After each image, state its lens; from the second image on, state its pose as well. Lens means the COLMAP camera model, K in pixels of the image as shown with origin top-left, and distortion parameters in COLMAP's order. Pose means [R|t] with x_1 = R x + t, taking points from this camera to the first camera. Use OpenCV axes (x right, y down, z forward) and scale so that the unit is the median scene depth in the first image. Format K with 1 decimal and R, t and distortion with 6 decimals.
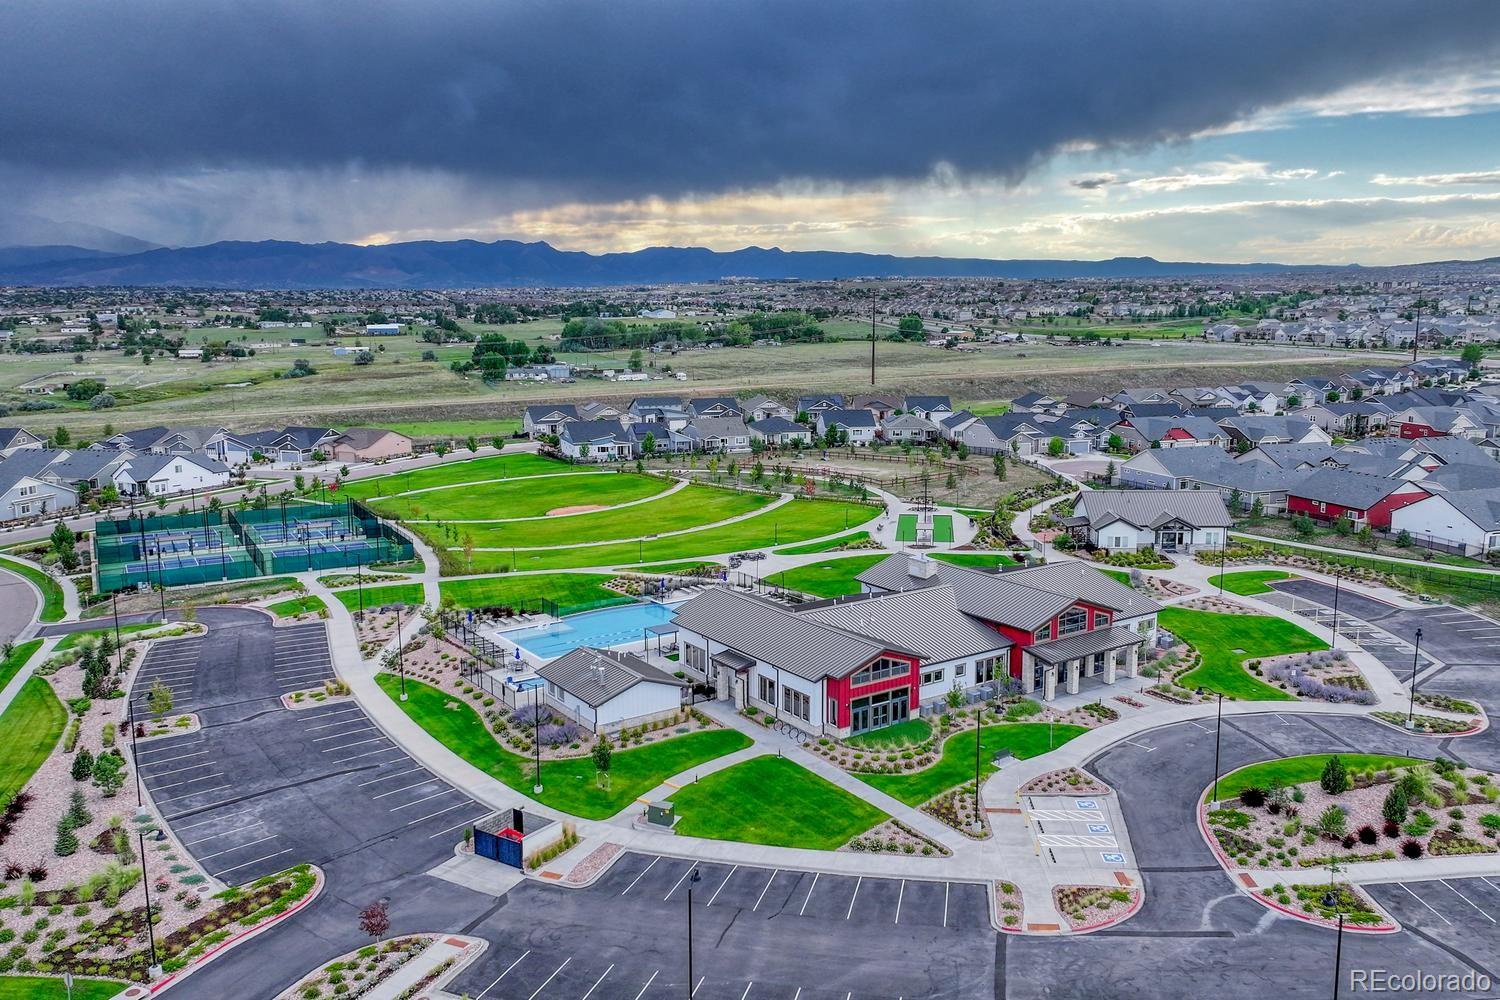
lens RADIAL K [[1256.5, 0, 808.2], [0, 1256.5, 489.1], [0, 0, 1]] dist [0.055256, -0.041738]
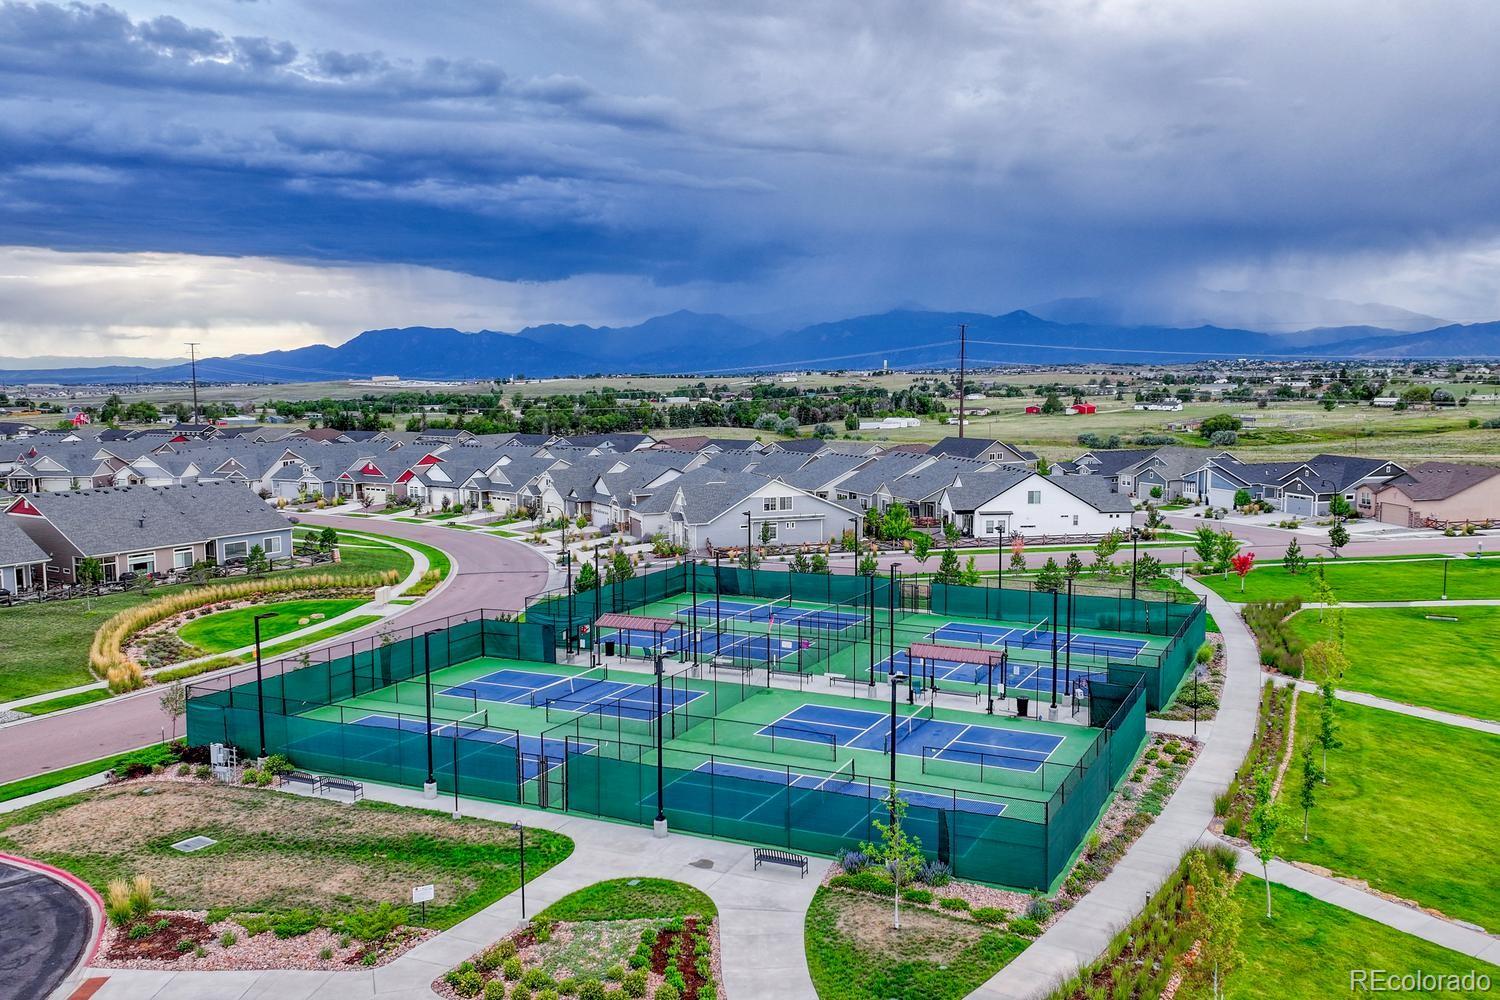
lens RADIAL K [[1256.5, 0, 769.3], [0, 1256.5, 486.4], [0, 0, 1]] dist [0.055256, -0.041738]
pose [[0.578347, 0.077459, -0.812105, -0.213580], [-0.127573, 0.991822, 0.003748, -0.014068], [0.805754, 0.101435, 0.583499, 1.072542]]
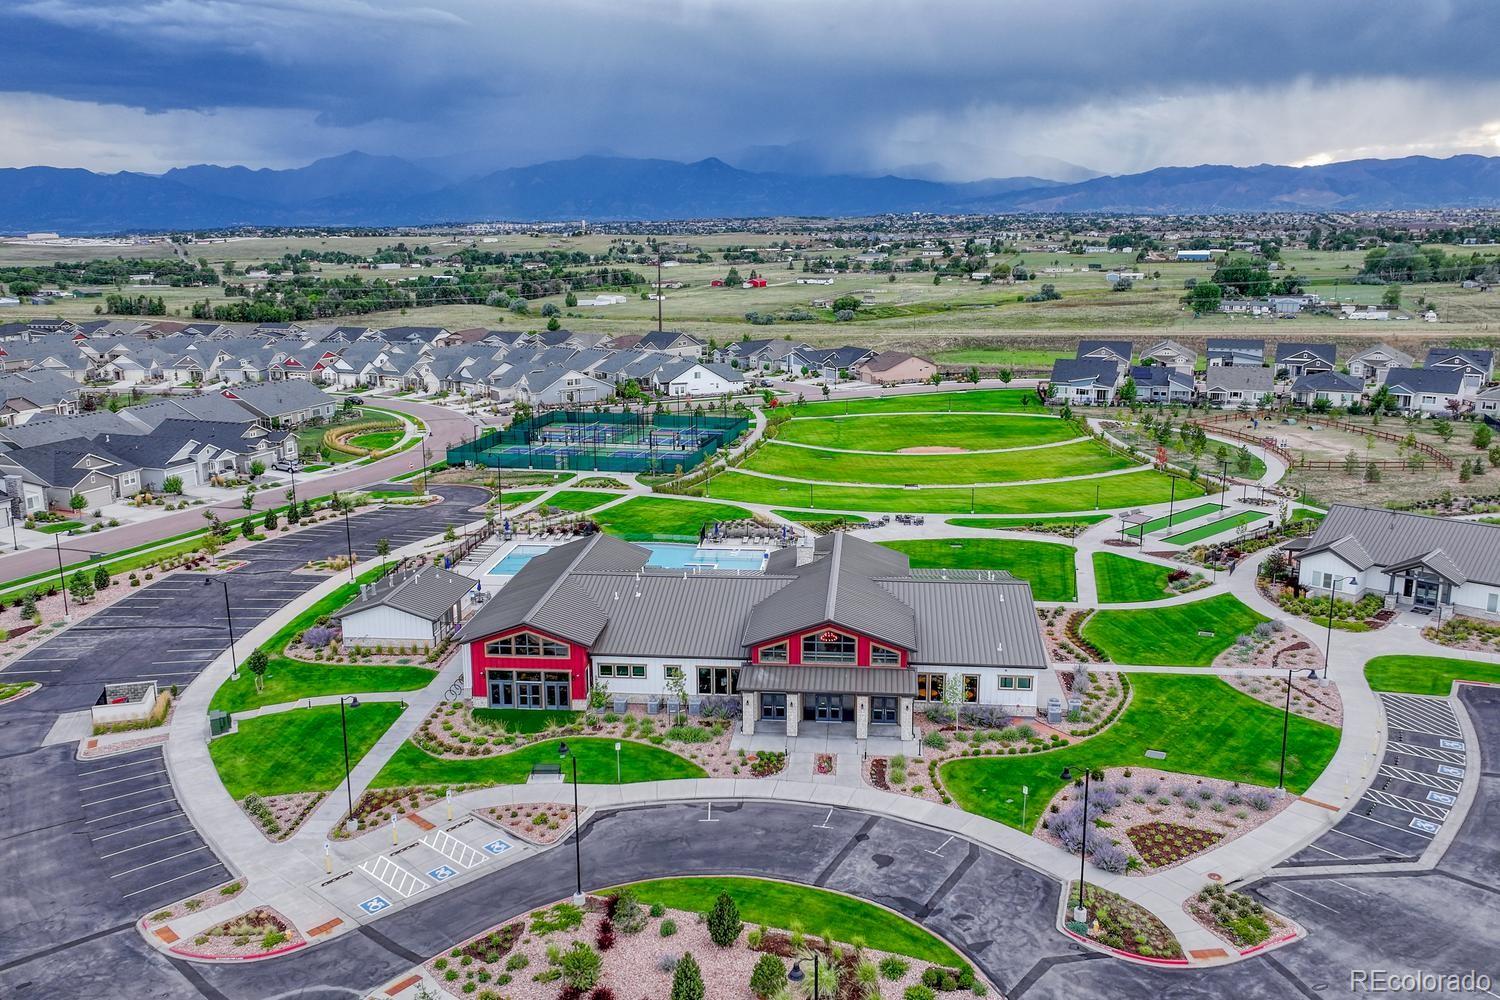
lens RADIAL K [[1256.5, 0, 755.4], [0, 1256.5, 500.4], [0, 0, 1]] dist [0.055256, -0.041738]
pose [[0.747640, 0.146709, -0.647697, 0.548296], [-0.103708, 0.989120, 0.104333, -0.050992], [0.655957, -0.010832, 0.754721, 0.314831]]
